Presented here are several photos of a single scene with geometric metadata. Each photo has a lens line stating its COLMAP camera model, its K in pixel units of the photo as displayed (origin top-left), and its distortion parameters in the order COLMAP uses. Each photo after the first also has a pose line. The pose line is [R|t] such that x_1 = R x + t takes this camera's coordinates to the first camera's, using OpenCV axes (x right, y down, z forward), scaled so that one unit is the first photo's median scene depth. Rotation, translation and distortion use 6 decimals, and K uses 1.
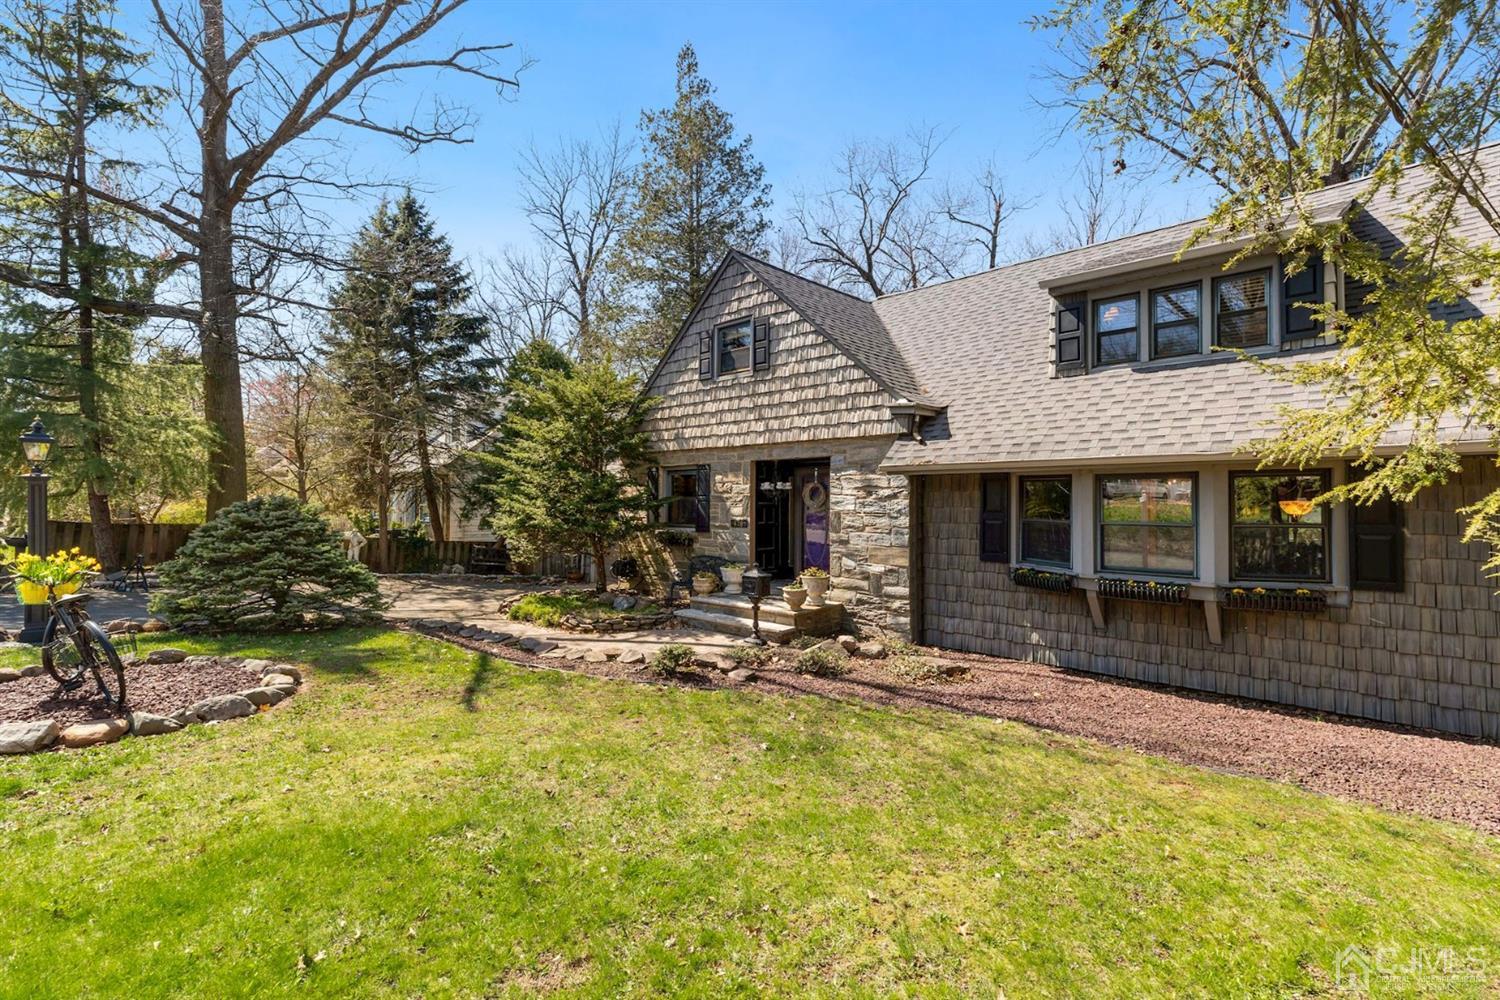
lens RADIAL K [[697.0, 0, 750.0], [0, 697.0, 500.0], [0, 0, 1]] dist [-0.000055, 0.000082]
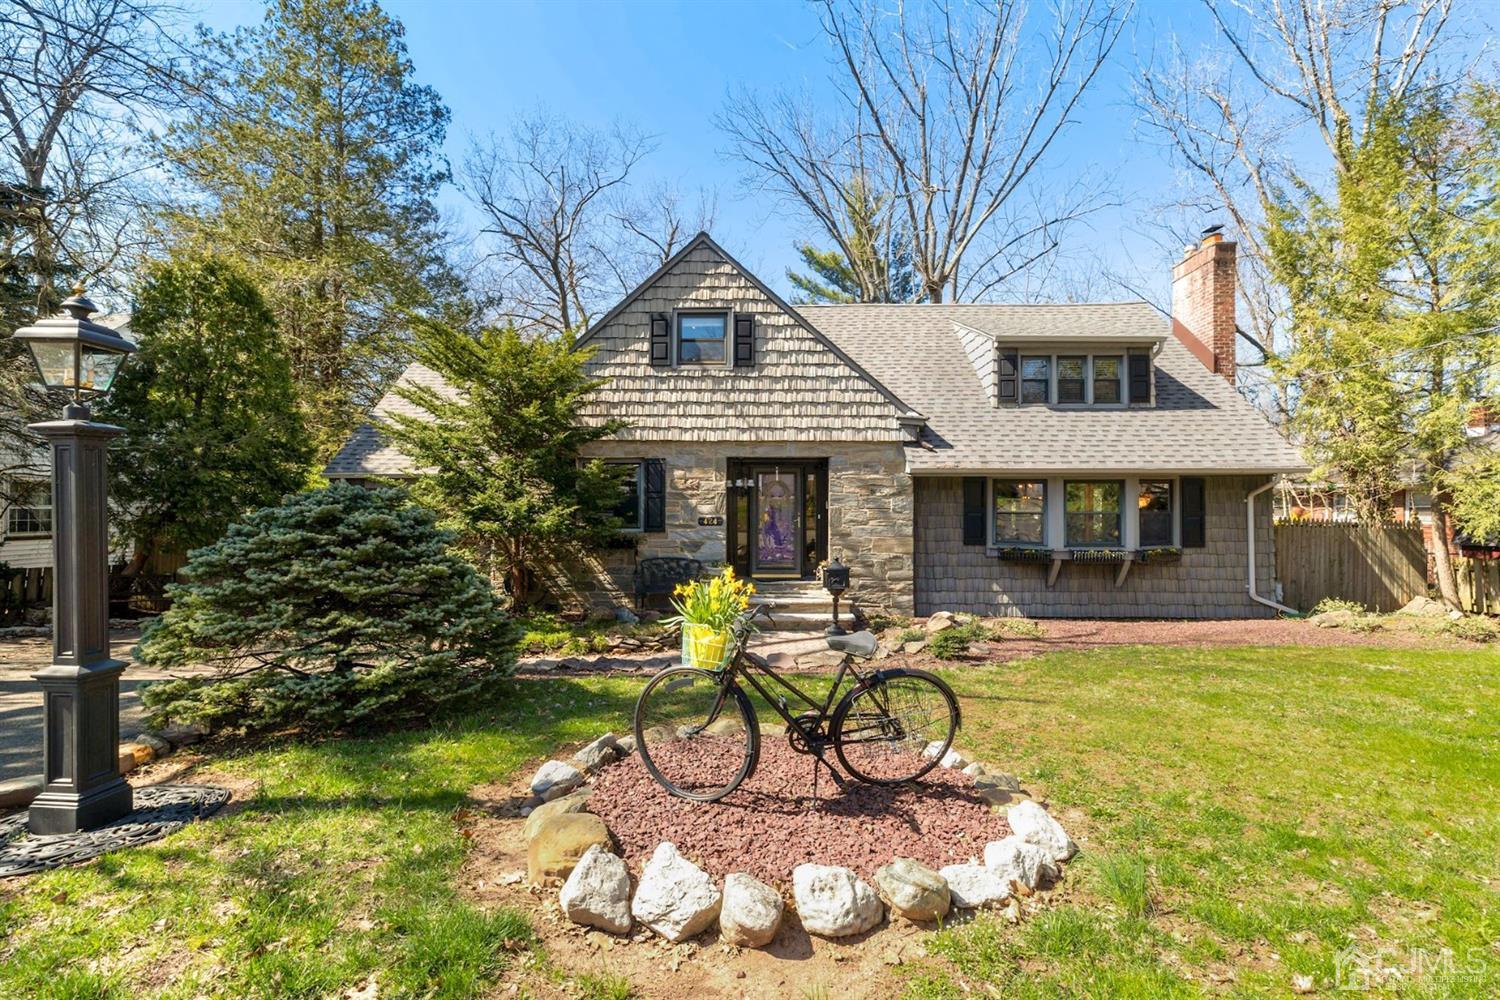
lens RADIAL K [[677.1, 0, 758.2], [0, 677.1, 501.5], [0, 0, 1]] dist [-0.000008, 0.000038]
pose [[0.714559, -0.006502, 0.699545, -0.697395], [-0.000689, 0.999950, 0.009998, -0.003660], [-0.699575, -0.007626, 0.714518, 0.320011]]
